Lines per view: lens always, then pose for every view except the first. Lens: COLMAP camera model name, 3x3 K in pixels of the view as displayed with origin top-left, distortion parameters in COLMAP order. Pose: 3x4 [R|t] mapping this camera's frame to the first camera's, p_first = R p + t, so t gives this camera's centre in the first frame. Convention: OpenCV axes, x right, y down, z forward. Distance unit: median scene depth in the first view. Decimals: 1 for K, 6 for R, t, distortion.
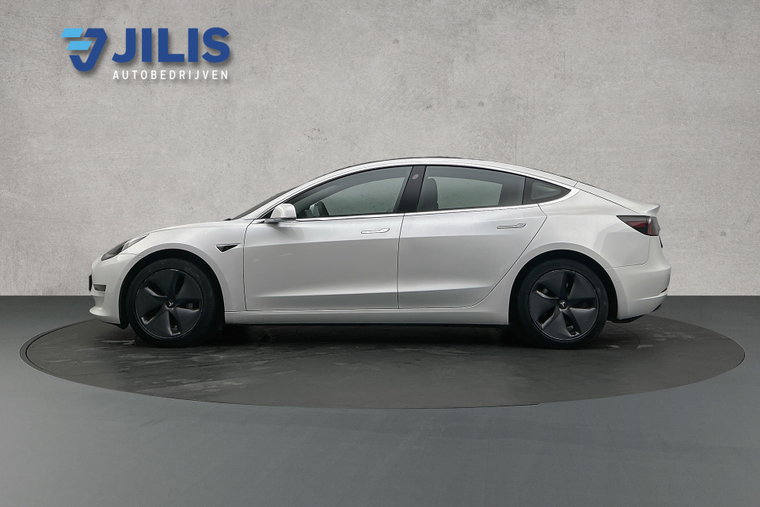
lens RADIAL K [[594.2, 0, 379.7], [0, 594.2, 253.9], [0, 0, 1]] dist [0.000040, -0.001836]
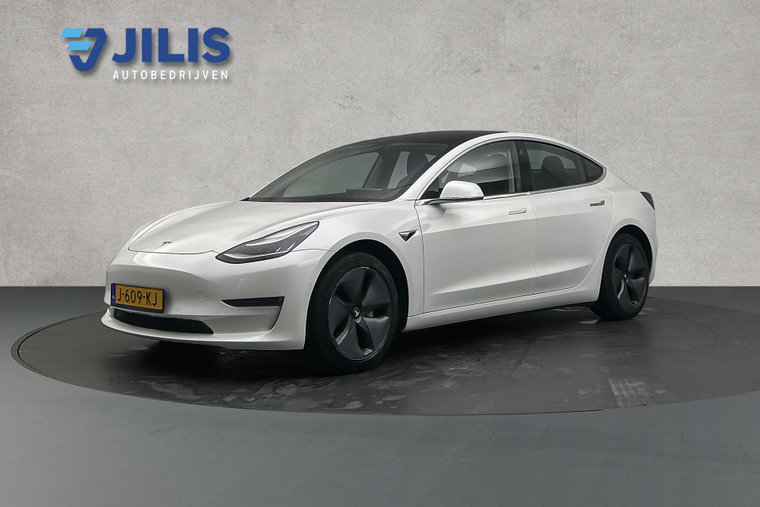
lens RADIAL K [[594.2, 0, 379.7], [0, 594.2, 253.9], [0, 0, 1]] dist [0.000040, -0.001836]
pose [[1.000000, 0.000158, 0.000099, -0.061174], [-0.000158, 1.000000, 0.000082, 0.022378], [-0.000099, -0.000082, 1.000000, 0.122789]]
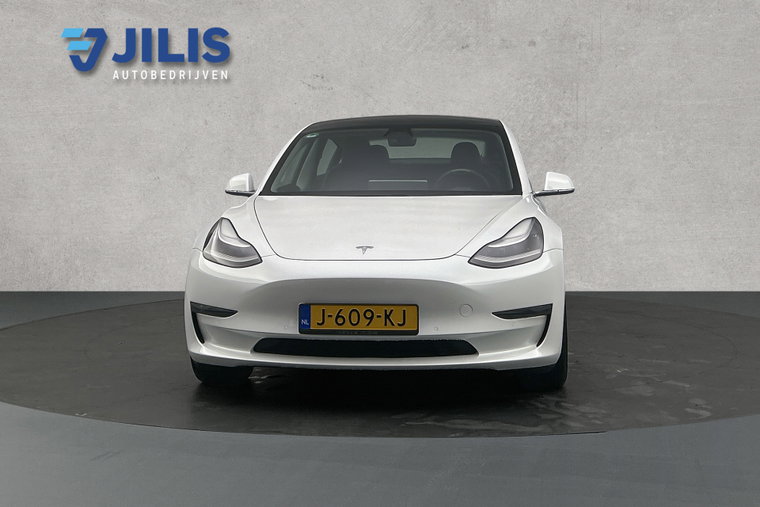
lens RADIAL K [[594.2, 0, 380.0], [0, 594.2, 253.4], [0, 0, 1]] dist [0.000040, -0.001836]
pose [[1.000000, 0.000075, 0.000735, -0.027921], [-0.000074, 1.000000, -0.000608, 0.021586], [-0.000735, 0.000608, 1.000000, 0.227558]]
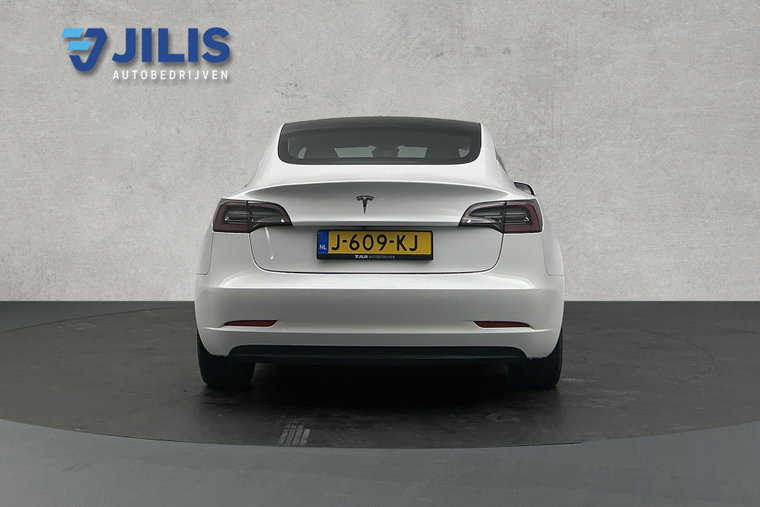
lens RADIAL K [[594.2, 0, 380.2], [0, 594.2, 253.7], [0, 0, 1]] dist [0.000040, -0.001836]
pose [[1.000000, 0.000120, 0.000954, 0.006011], [-0.000120, 1.000000, -0.000236, 0.009364], [-0.000954, 0.000236, 1.000000, 0.233417]]
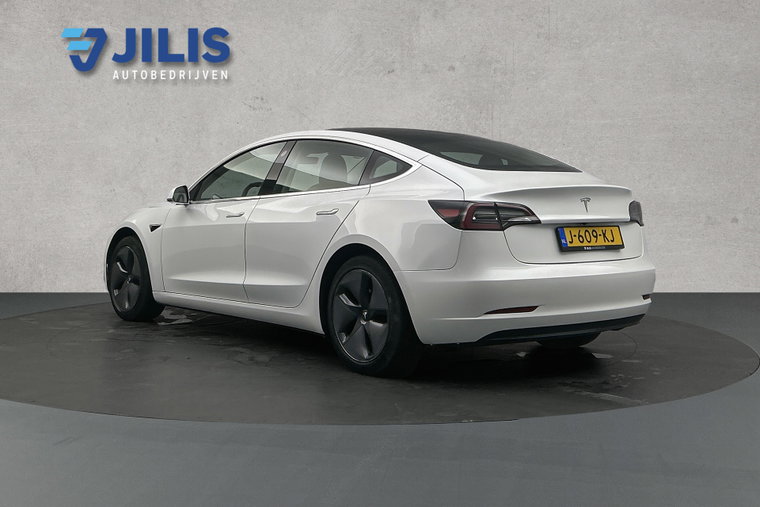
lens RADIAL K [[594.2, 0, 380.1], [0, 594.2, 253.7], [0, 0, 1]] dist [0.000040, -0.001836]
pose [[1.000000, 0.000048, 0.000974, 0.066795], [-0.000047, 1.000000, -0.000188, 0.014767], [-0.000974, 0.000188, 1.000000, 0.145090]]
